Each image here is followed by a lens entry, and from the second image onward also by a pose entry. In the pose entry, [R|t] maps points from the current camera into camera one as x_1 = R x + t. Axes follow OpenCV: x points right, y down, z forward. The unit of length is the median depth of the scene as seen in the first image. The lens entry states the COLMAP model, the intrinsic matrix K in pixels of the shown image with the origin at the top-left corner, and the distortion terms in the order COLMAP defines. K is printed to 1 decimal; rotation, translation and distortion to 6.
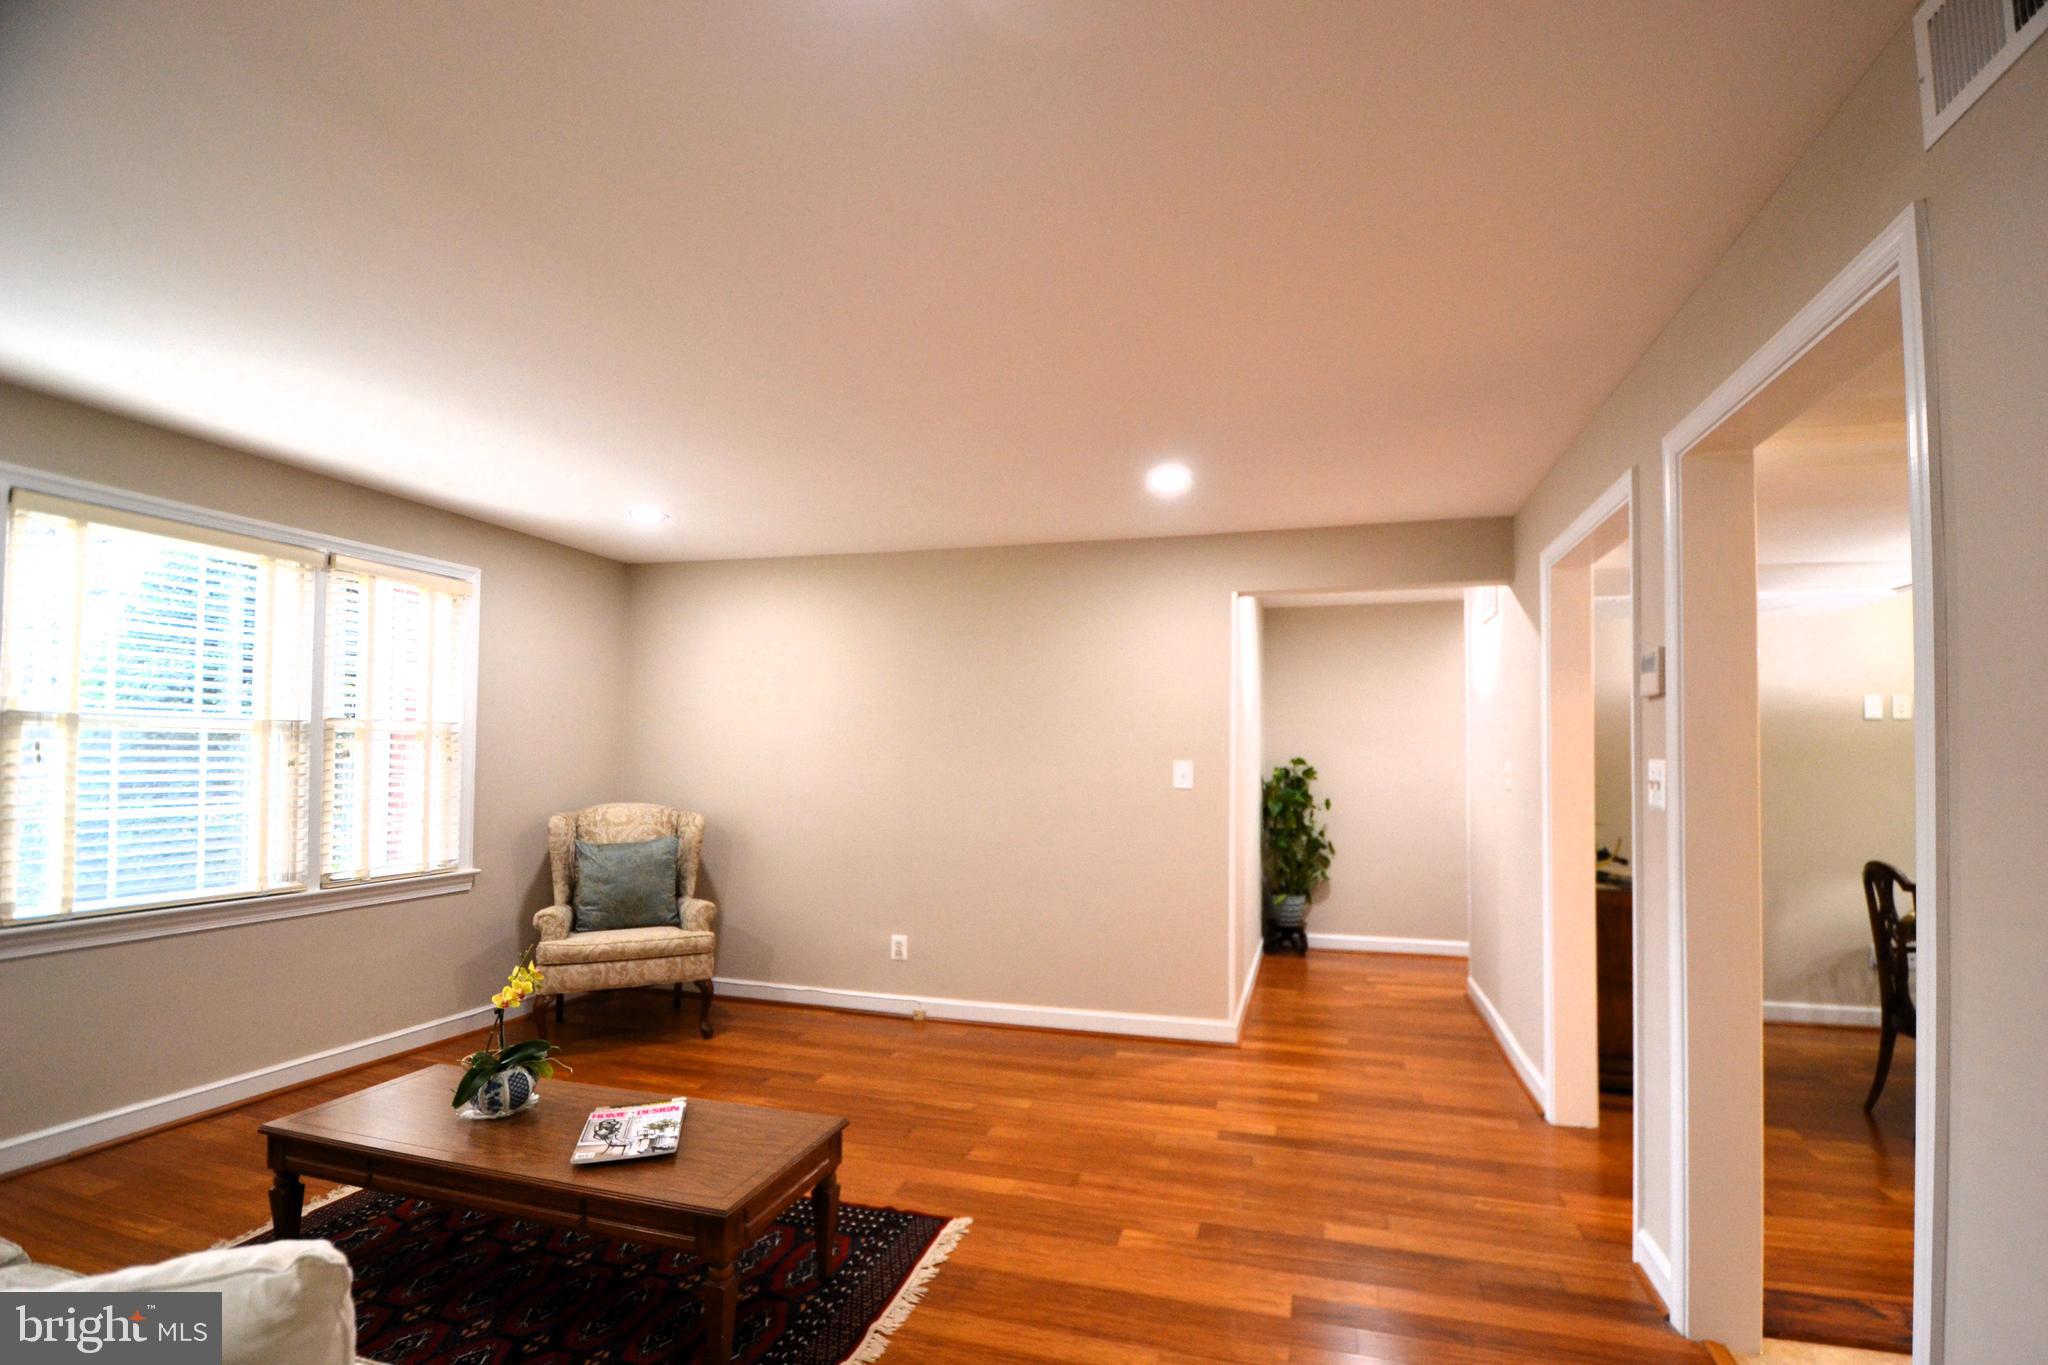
lens RADIAL K [[905.2, 0, 1070.8], [0, 905.2, 735.5], [0, 0, 1]] dist [0.018531, -0.024850]
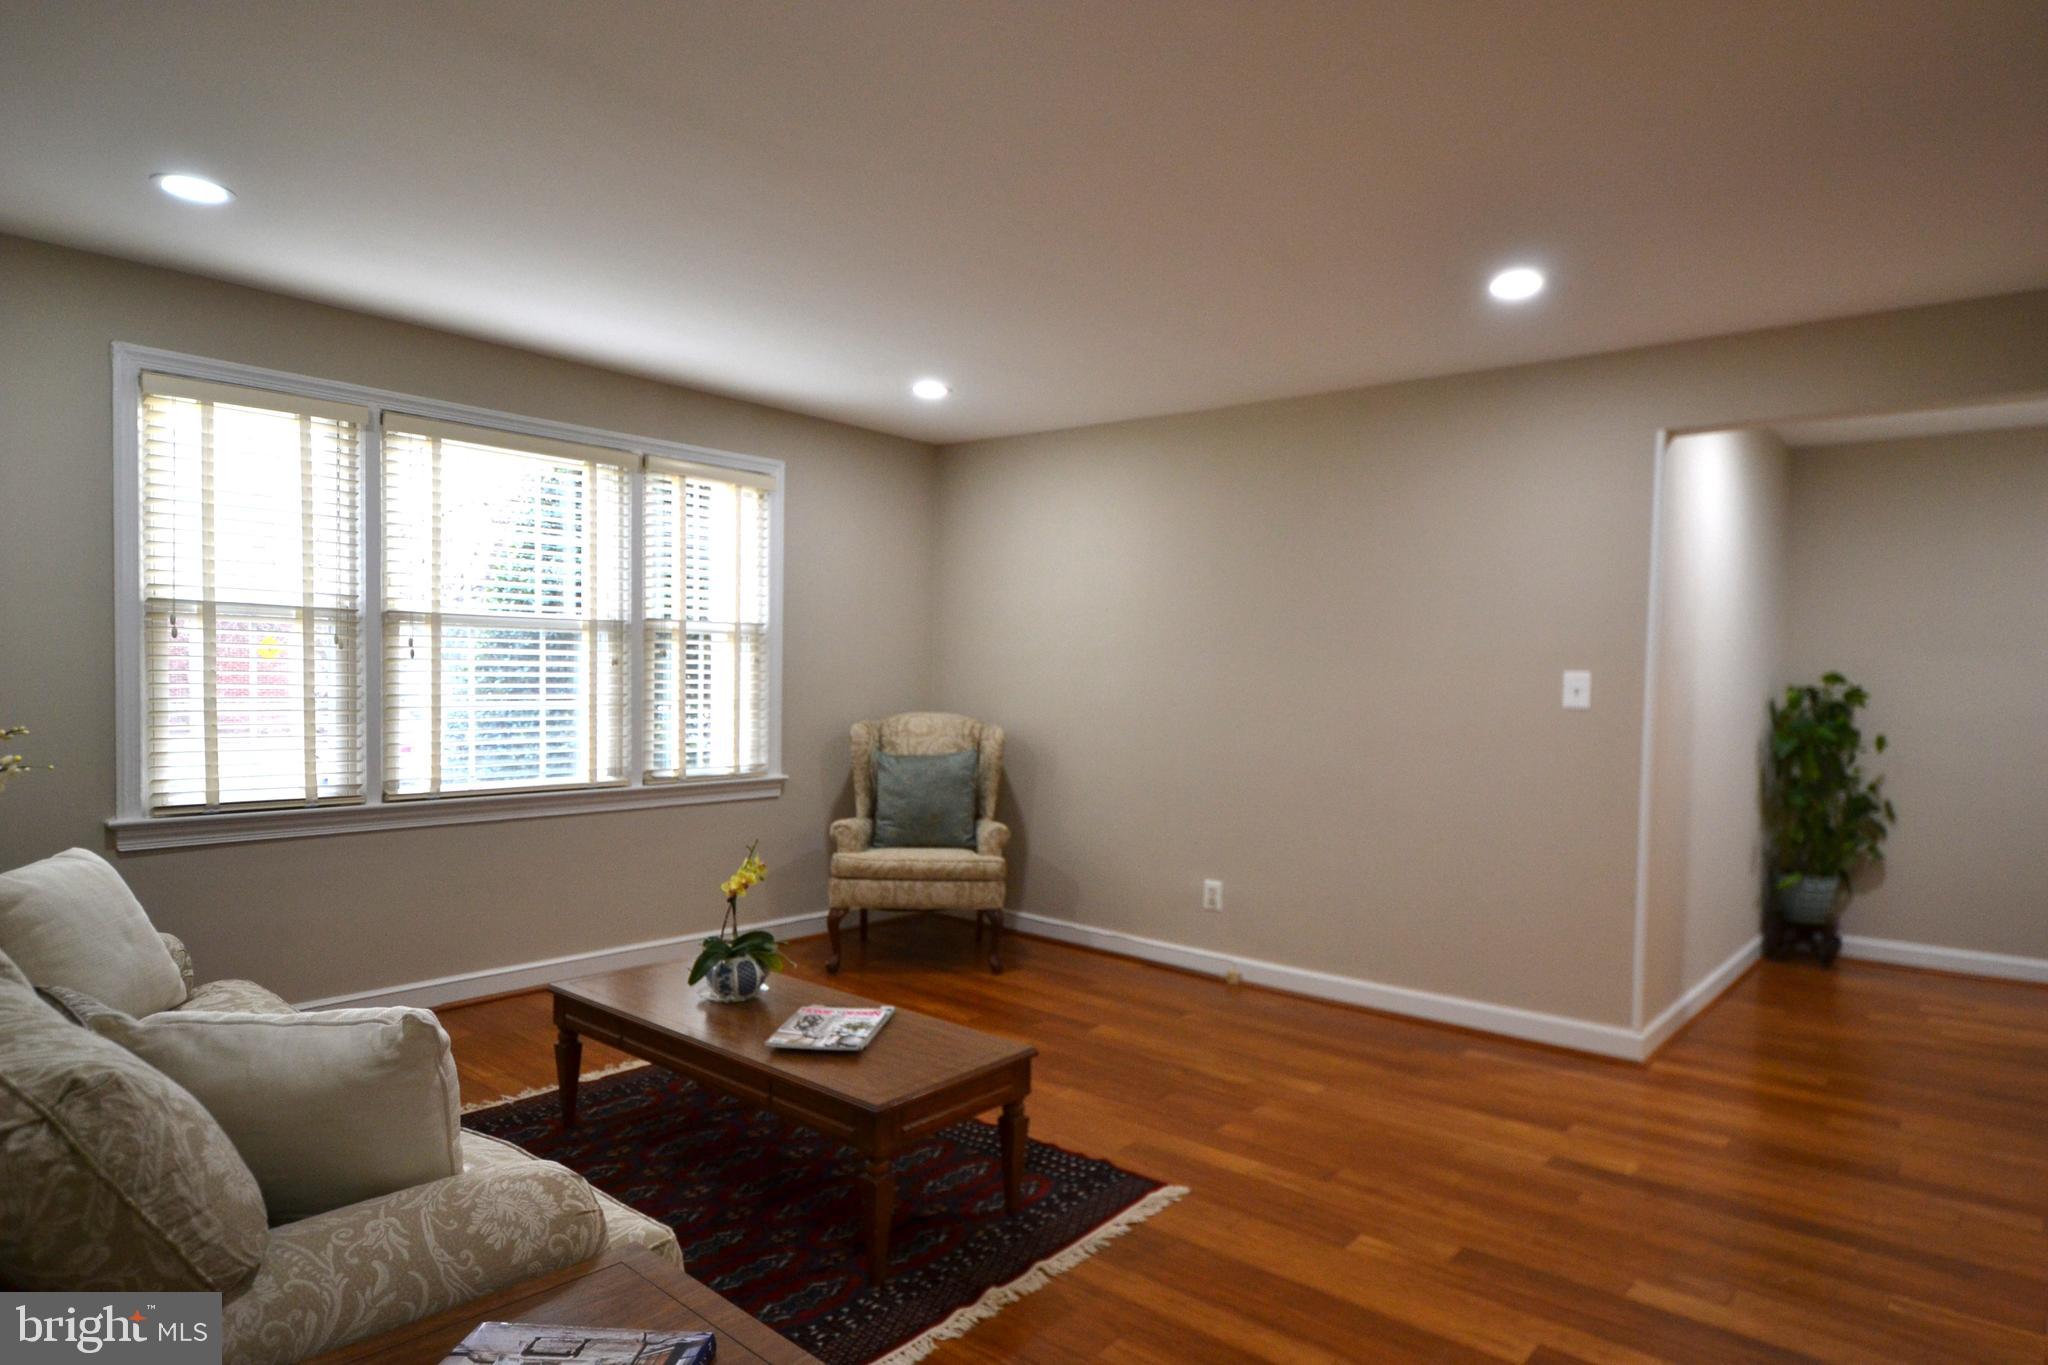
lens RADIAL K [[1199.6, 0, 1093.3], [0, 1199.6, 717.5], [0, 0, 1]] dist [0.025475, -0.030631]
pose [[0.918105, 0.025327, -0.395527, 0.180297], [-0.002101, 0.998253, 0.059045, 0.010825], [0.396331, -0.053378, 0.916555, -0.046889]]
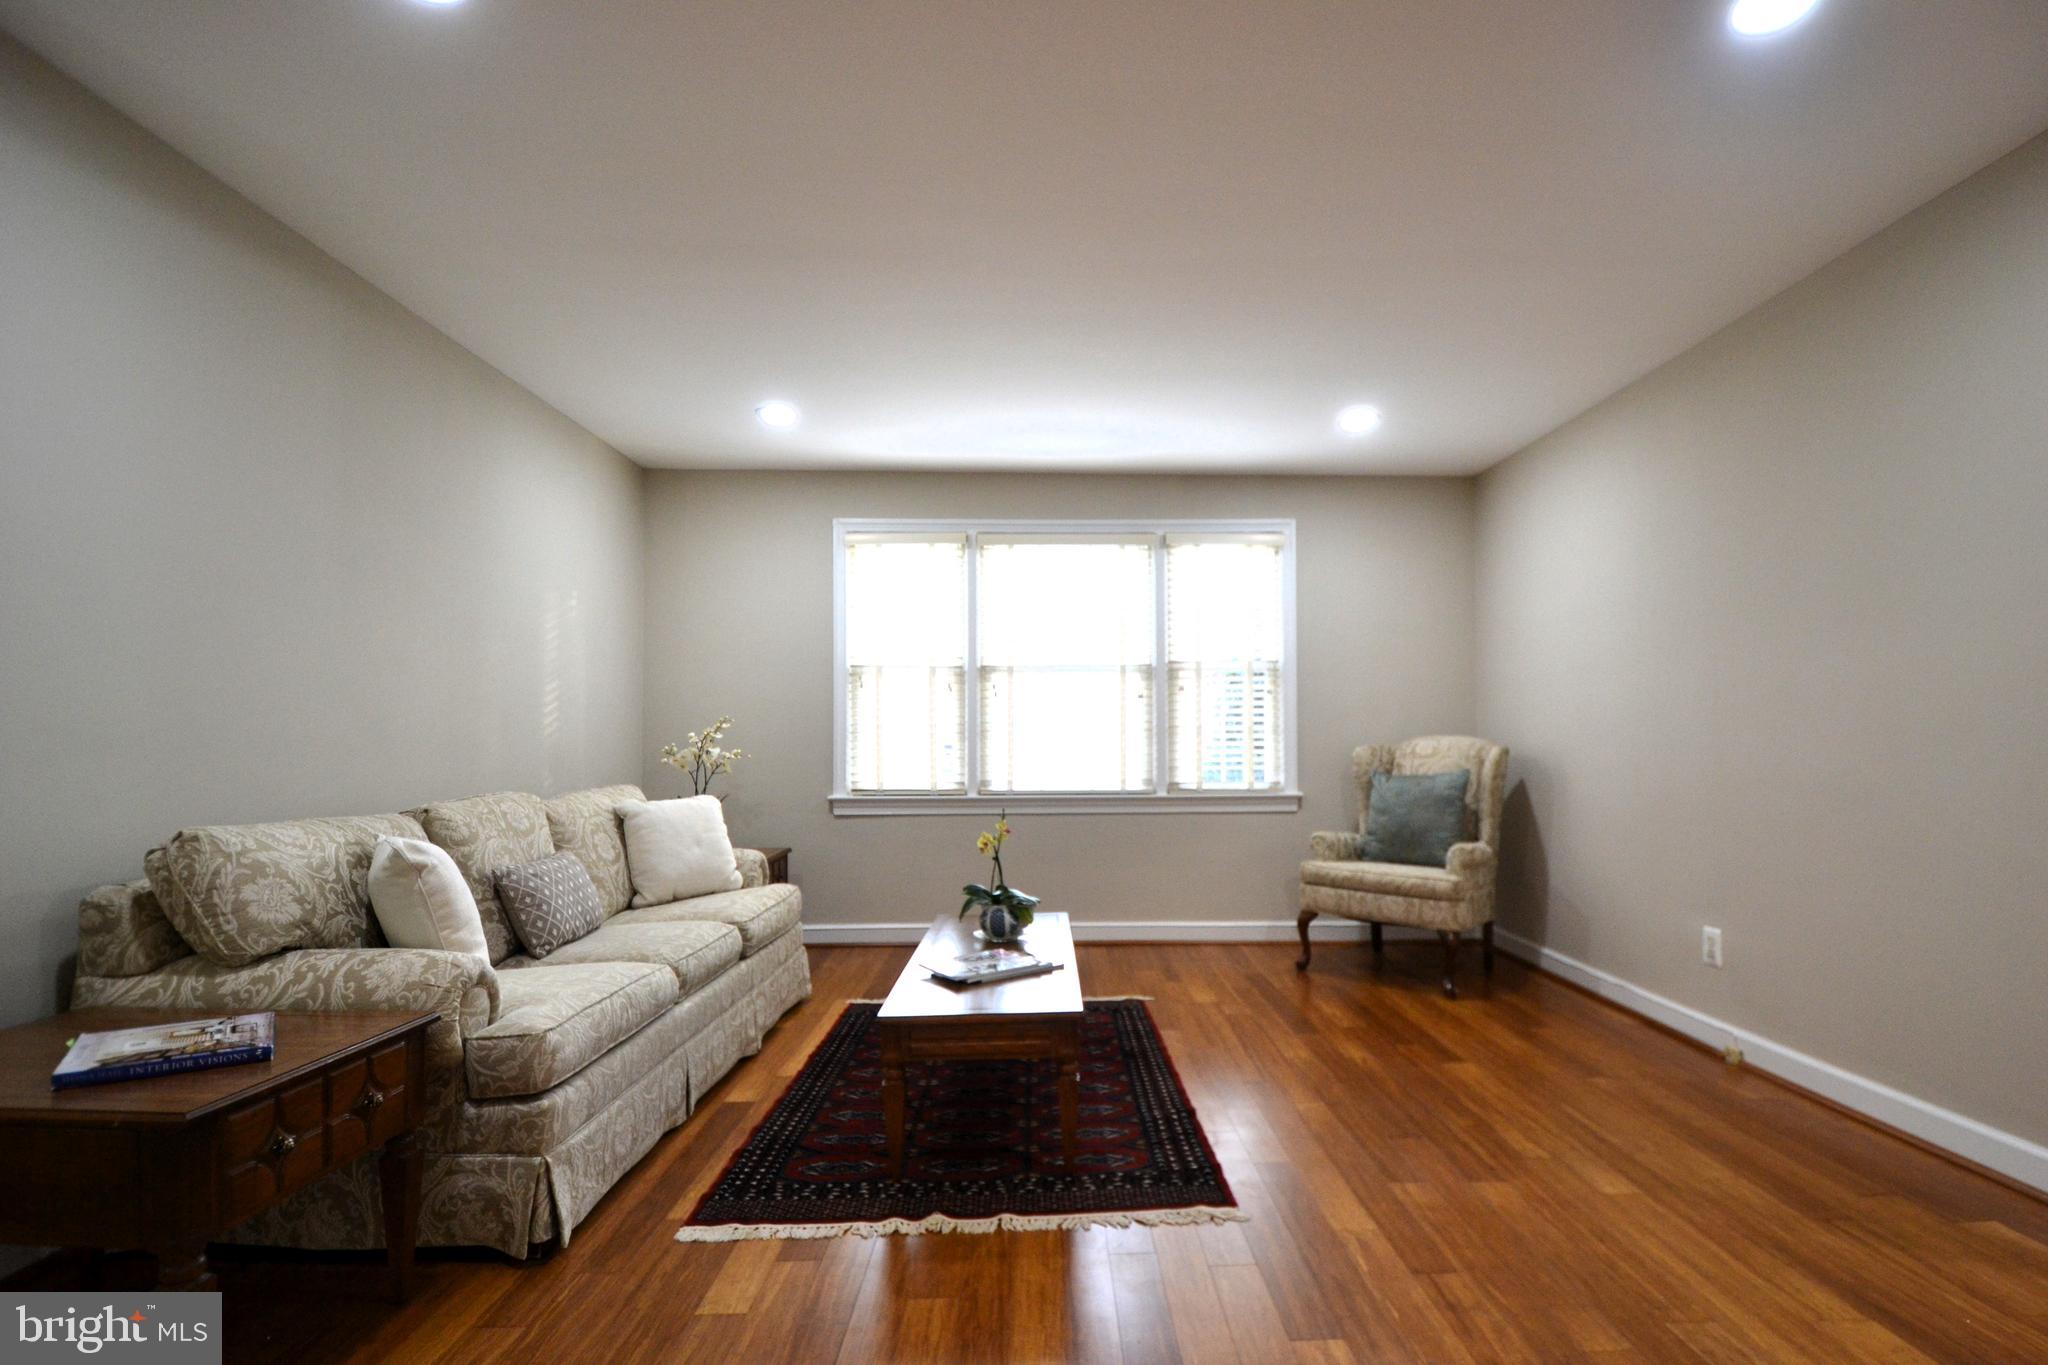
lens RADIAL K [[971.4, 0, 1059.2], [0, 971.4, 725.9], [0, 0, 1]] dist [0.023667, -0.031064]
pose [[0.291545, -0.030086, -0.956084, 0.456431], [0.031469, 0.999266, -0.021849, 0.098020], [0.956039, -0.023717, 0.292278, 0.449818]]
